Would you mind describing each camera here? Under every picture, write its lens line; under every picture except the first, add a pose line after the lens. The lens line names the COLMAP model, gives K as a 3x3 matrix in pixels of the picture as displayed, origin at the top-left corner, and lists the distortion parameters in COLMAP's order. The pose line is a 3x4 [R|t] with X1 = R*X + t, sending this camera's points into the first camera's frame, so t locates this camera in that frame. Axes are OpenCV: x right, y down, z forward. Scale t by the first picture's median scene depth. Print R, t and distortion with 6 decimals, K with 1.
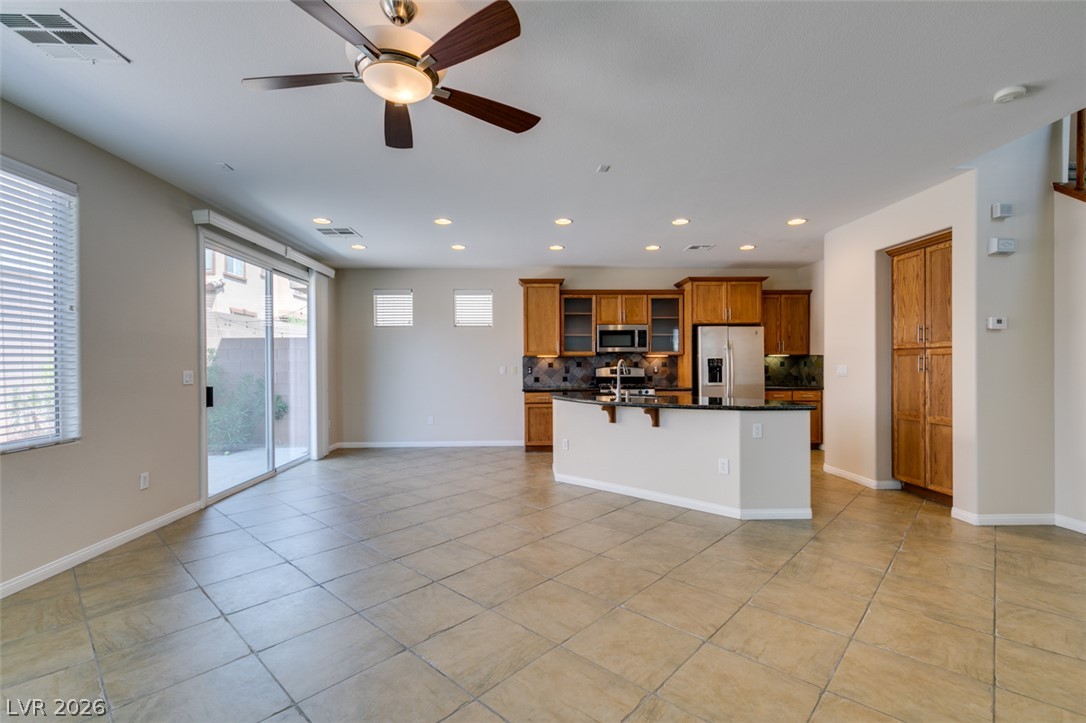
lens RADIAL K [[486.3, 0, 540.8], [0, 486.3, 364.8], [0, 0, 1]] dist [0.007440, -0.001591]
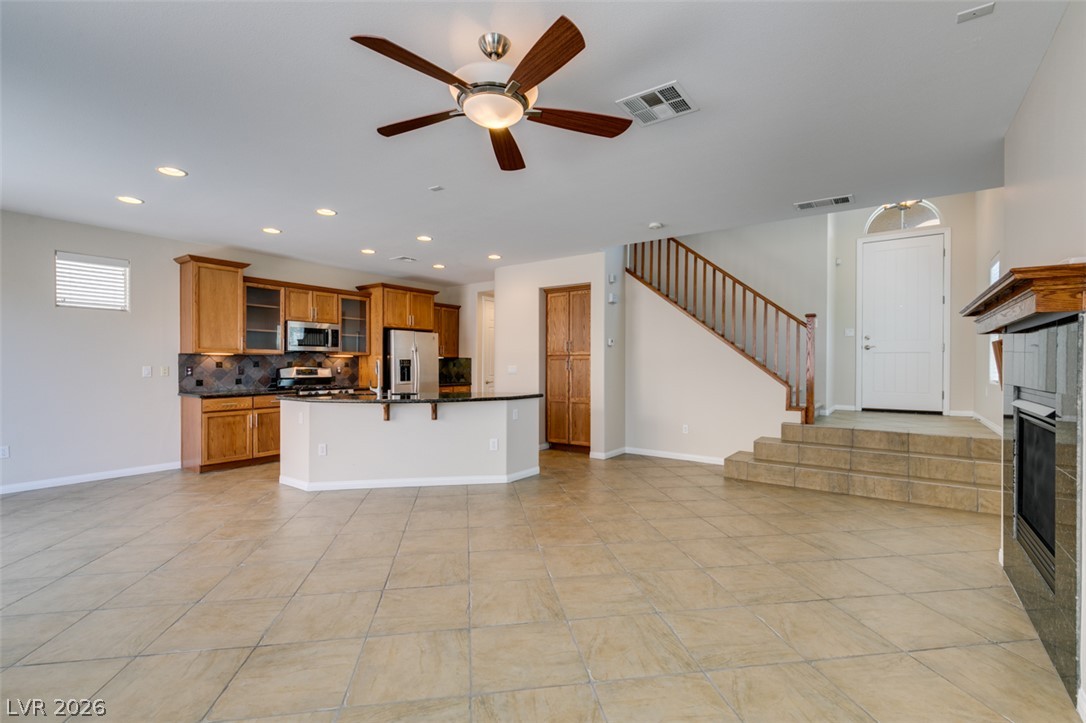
lens RADIAL K [[486.3, 0, 541.5], [0, 486.3, 366.3], [0, 0, 1]] dist [0.007440, -0.001591]
pose [[0.614482, 0.002563, 0.788926, -0.324837], [-0.004087, 0.999992, -0.000065, 0.001181], [-0.788920, -0.003184, 0.614488, 0.068041]]
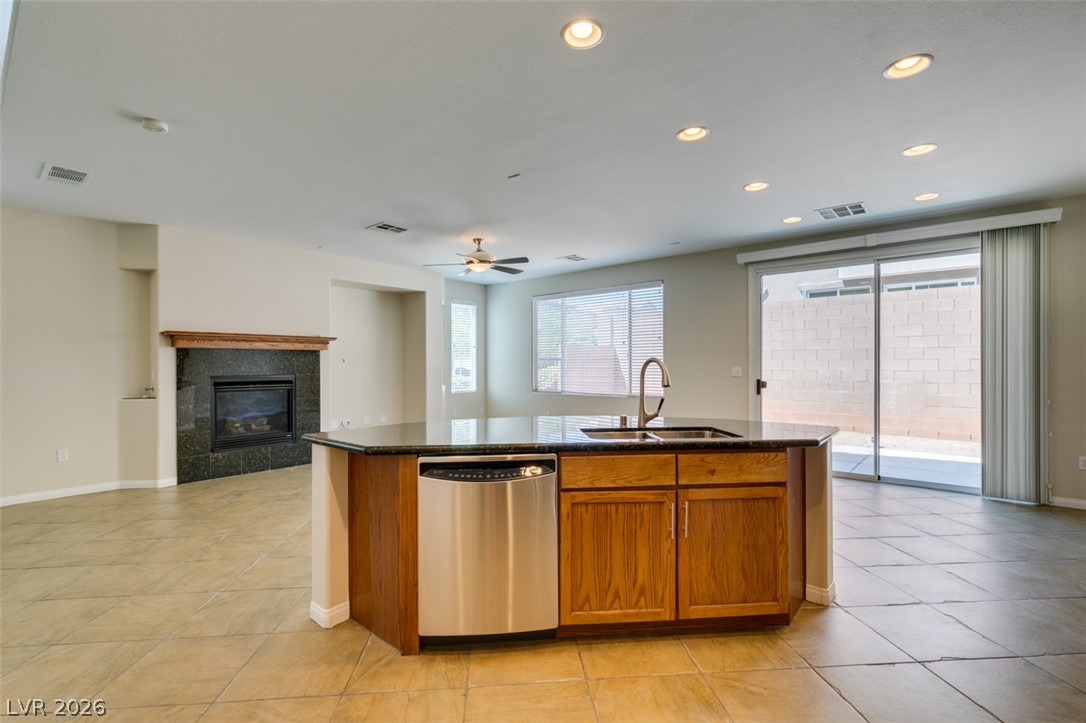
lens RADIAL K [[486.3, 0, 540.8], [0, 486.3, 363.9], [0, 0, 1]] dist [0.007440, -0.001591]
pose [[-0.666591, 0.007510, -0.745386, 0.470357], [0.004814, 0.999972, 0.005771, -0.005739], [0.745408, 0.000258, -0.666608, 0.933931]]
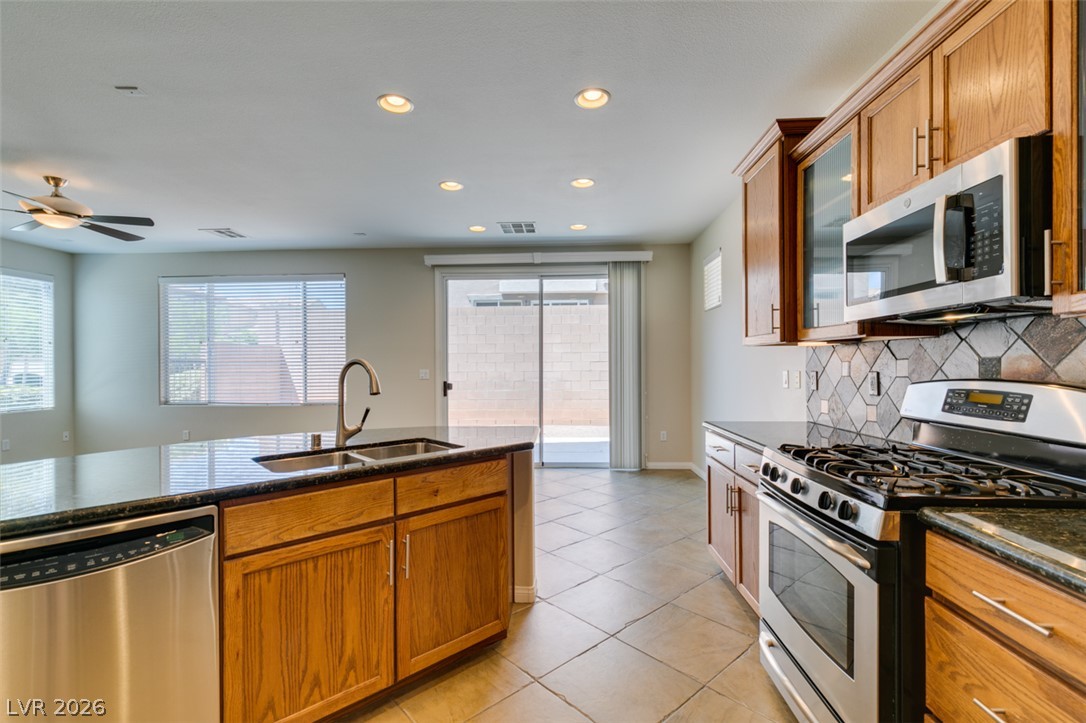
lens RADIAL K [[486.3, 0, 541.3], [0, 486.3, 366.4], [0, 0, 1]] dist [0.007440, -0.001591]
pose [[-0.081160, 0.008793, -0.996662, 0.426028], [0.004639, 0.999954, 0.008444, -0.005283], [0.996690, -0.003938, -0.081197, 0.888282]]
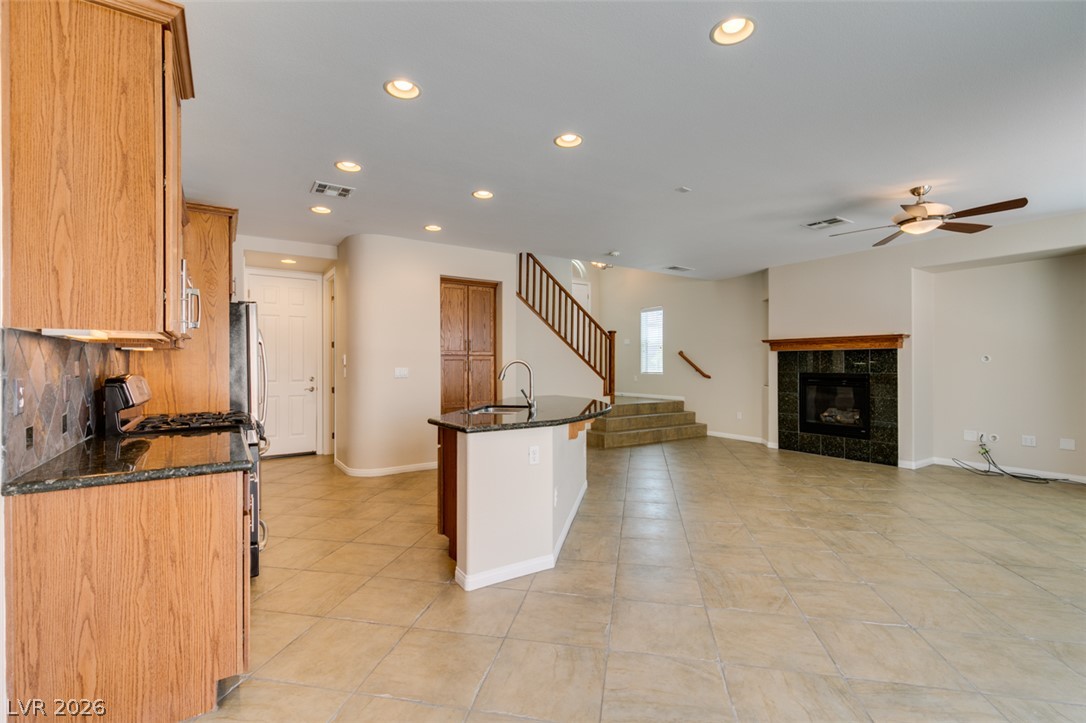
lens RADIAL K [[486.3, 0, 542.7], [0, 486.3, 363.0], [0, 0, 1]] dist [0.007440, -0.001591]
pose [[-0.527334, 0.008752, 0.849613, -0.349684], [0.006323, 0.999960, -0.006377, -0.000582], [-0.849635, 0.002009, -0.527368, 1.007082]]
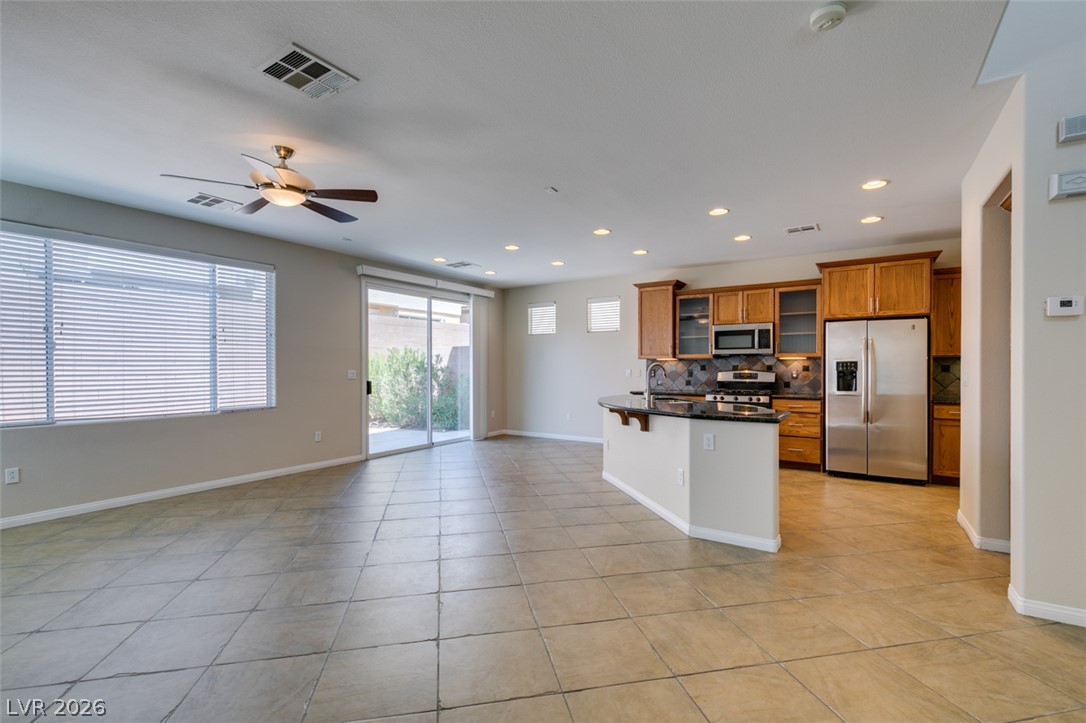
lens RADIAL K [[486.3, 0, 542.2], [0, 486.3, 369.1], [0, 0, 1]] dist [0.007440, -0.001591]
pose [[0.817814, 0.007283, -0.575437, 0.404951], [-0.004992, 0.999972, 0.005561, -0.001987], [0.575461, -0.001676, 0.817827, 0.046911]]
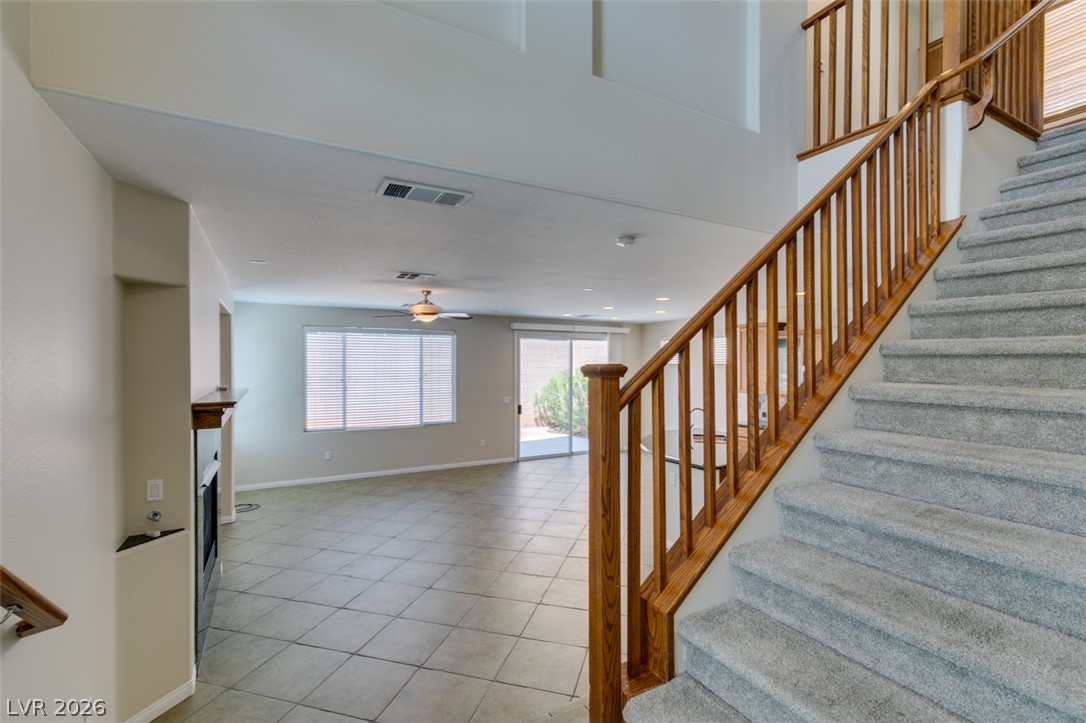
lens RADIAL K [[486.3, 0, 544.7], [0, 486.3, 363.0], [0, 0, 1]] dist [0.007440, -0.001591]
pose [[0.461552, 0.004150, -0.887103, 0.791819], [-0.006663, 0.999977, 0.001211, -0.088934], [0.887088, 0.005352, 0.461569, 0.080760]]
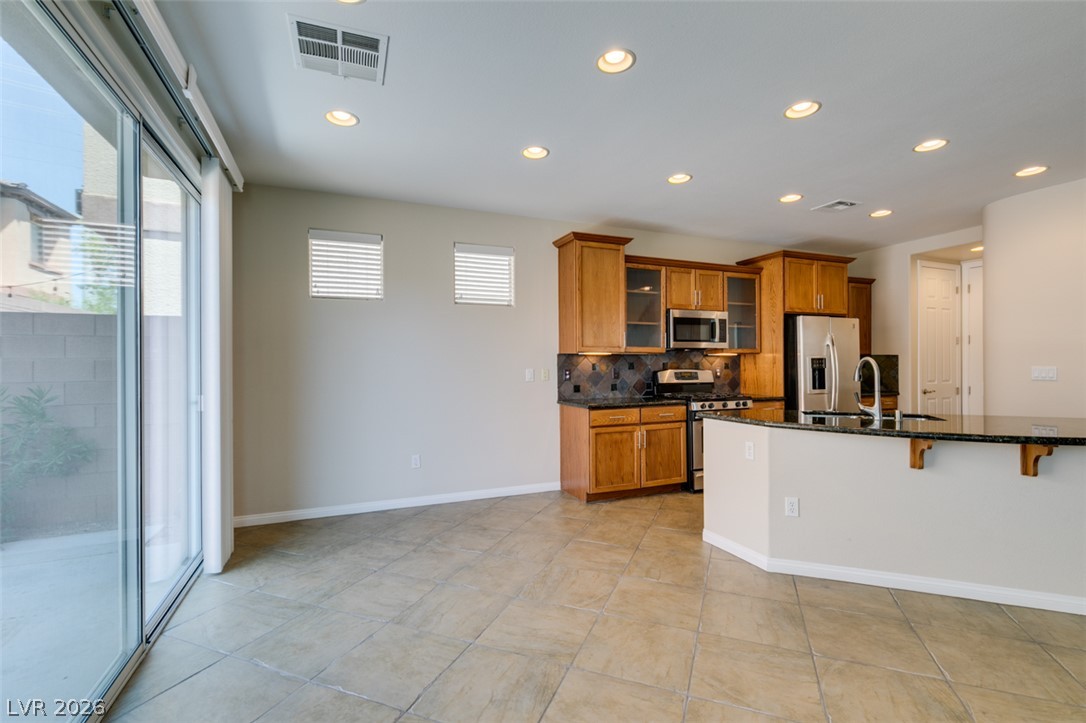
lens RADIAL K [[486.3, 0, 542.8], [0, 486.3, 364.2], [0, 0, 1]] dist [0.007440, -0.001591]
pose [[0.933713, 0.000734, 0.358022, -0.319494], [0.001027, 0.999988, -0.004727, 0.000148], [-0.358021, 0.004781, 0.933701, 0.430754]]
